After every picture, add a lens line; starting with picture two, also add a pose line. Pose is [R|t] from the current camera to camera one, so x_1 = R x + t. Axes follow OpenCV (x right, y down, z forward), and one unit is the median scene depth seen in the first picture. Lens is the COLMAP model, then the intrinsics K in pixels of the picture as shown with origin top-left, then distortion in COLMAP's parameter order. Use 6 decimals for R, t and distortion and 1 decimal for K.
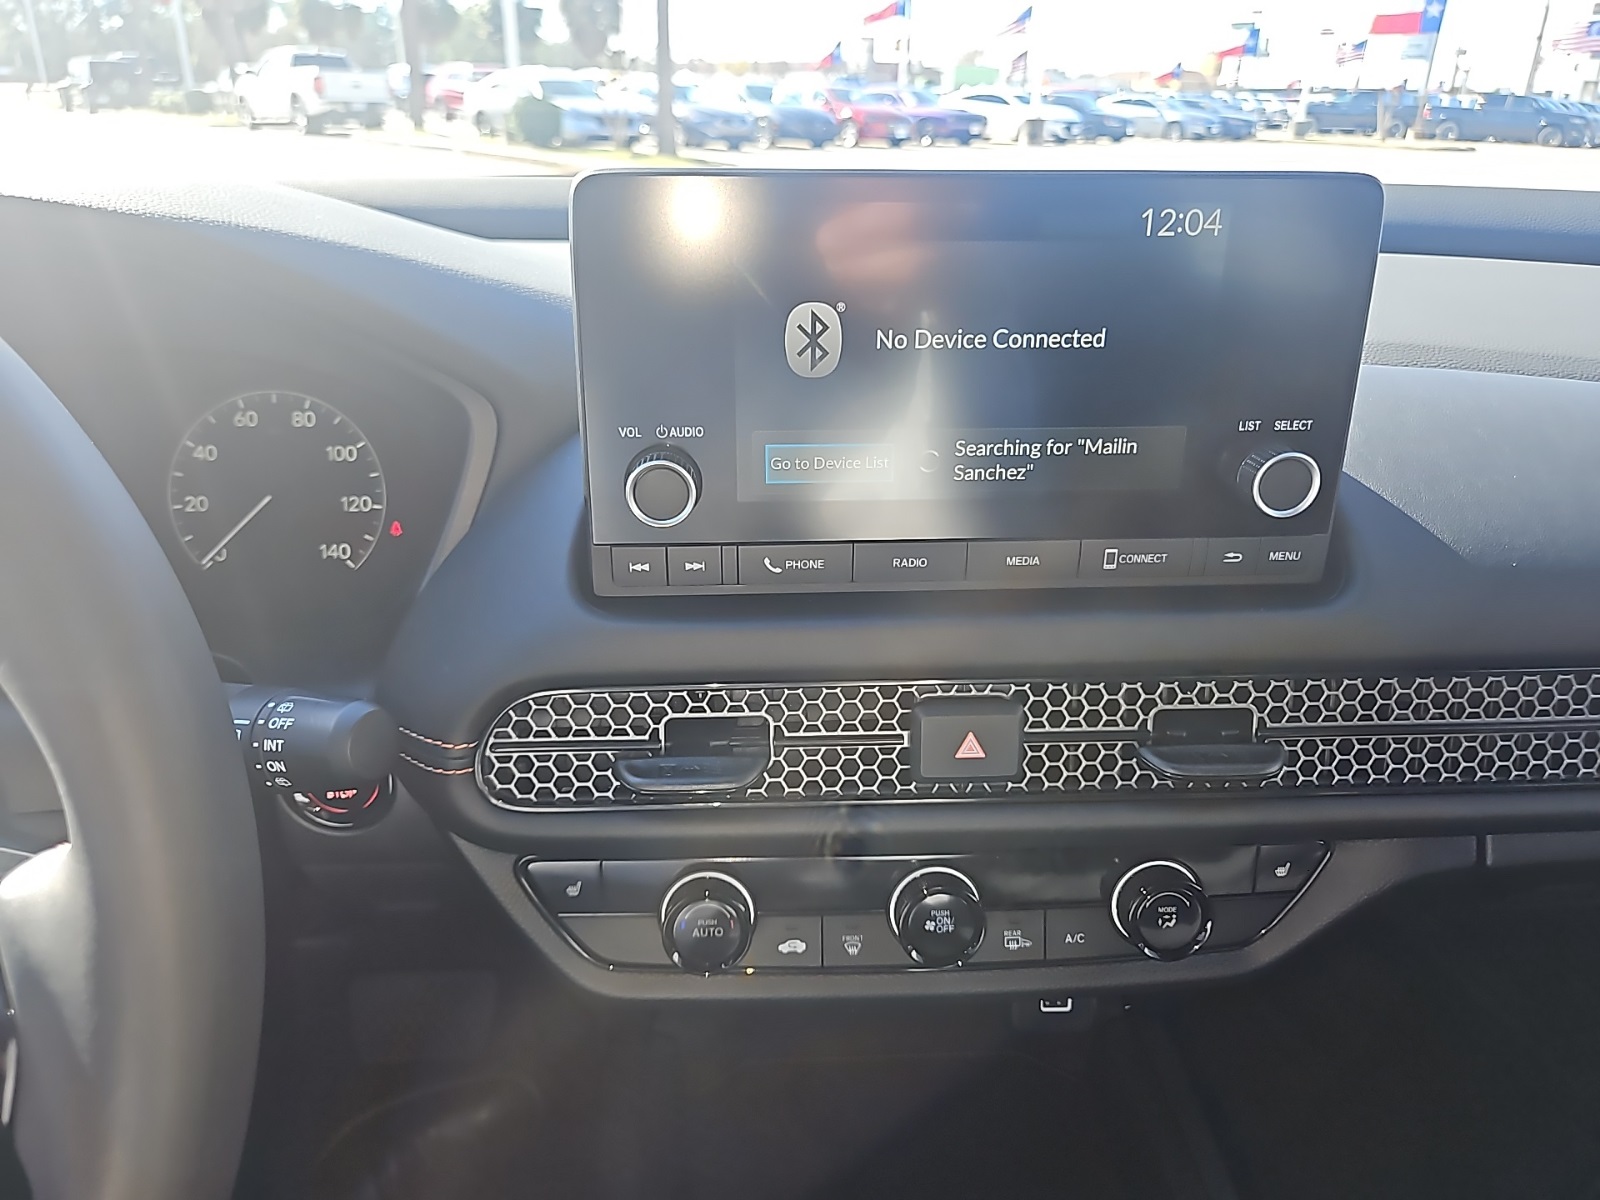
lens RADIAL K [[1074.2, 0, 786.8], [0, 1074.2, 605.5], [0, 0, 1]] dist [0.039173, -0.051212]
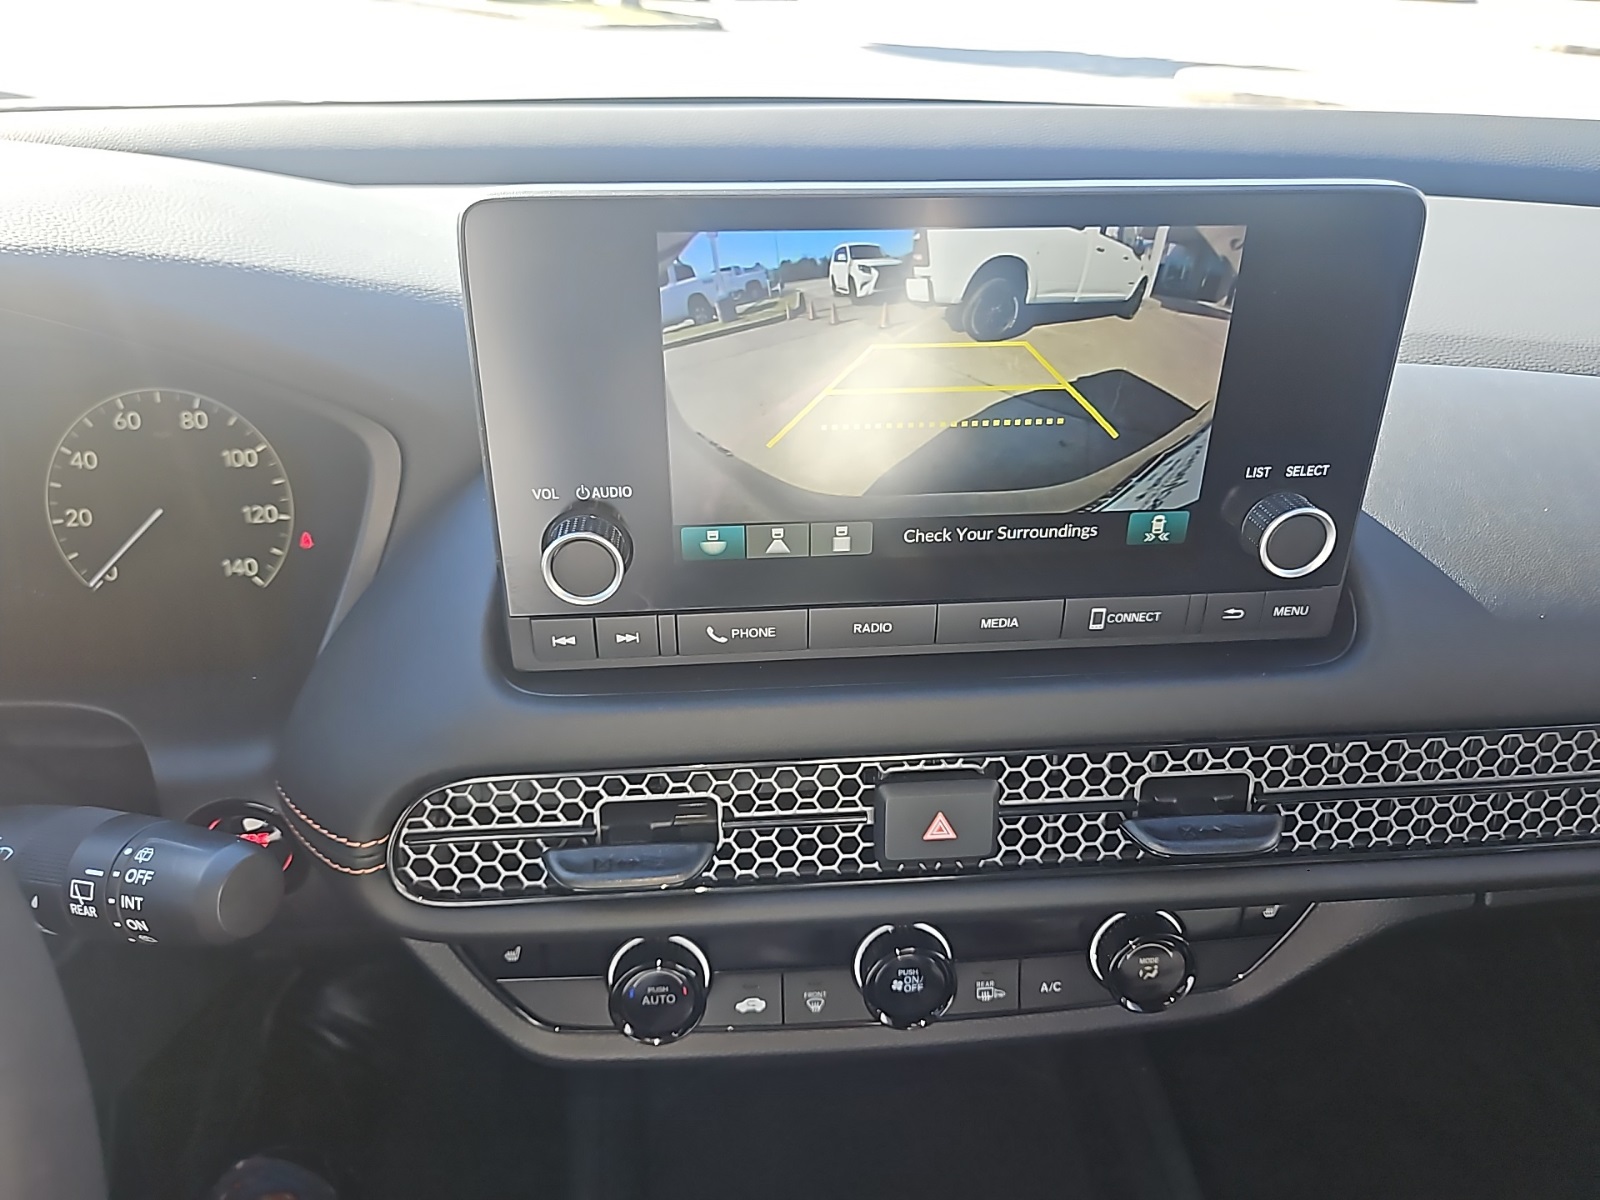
lens RADIAL K [[1075.4, 0, 792.1], [0, 1075.4, 596.0], [0, 0, 1]] dist [0.031031, -0.040937]
pose [[0.999658, -0.013342, 0.022470, 0.027981], [0.010865, 0.994206, 0.106939, -0.155490], [-0.023767, -0.106659, 0.994012, 0.120698]]
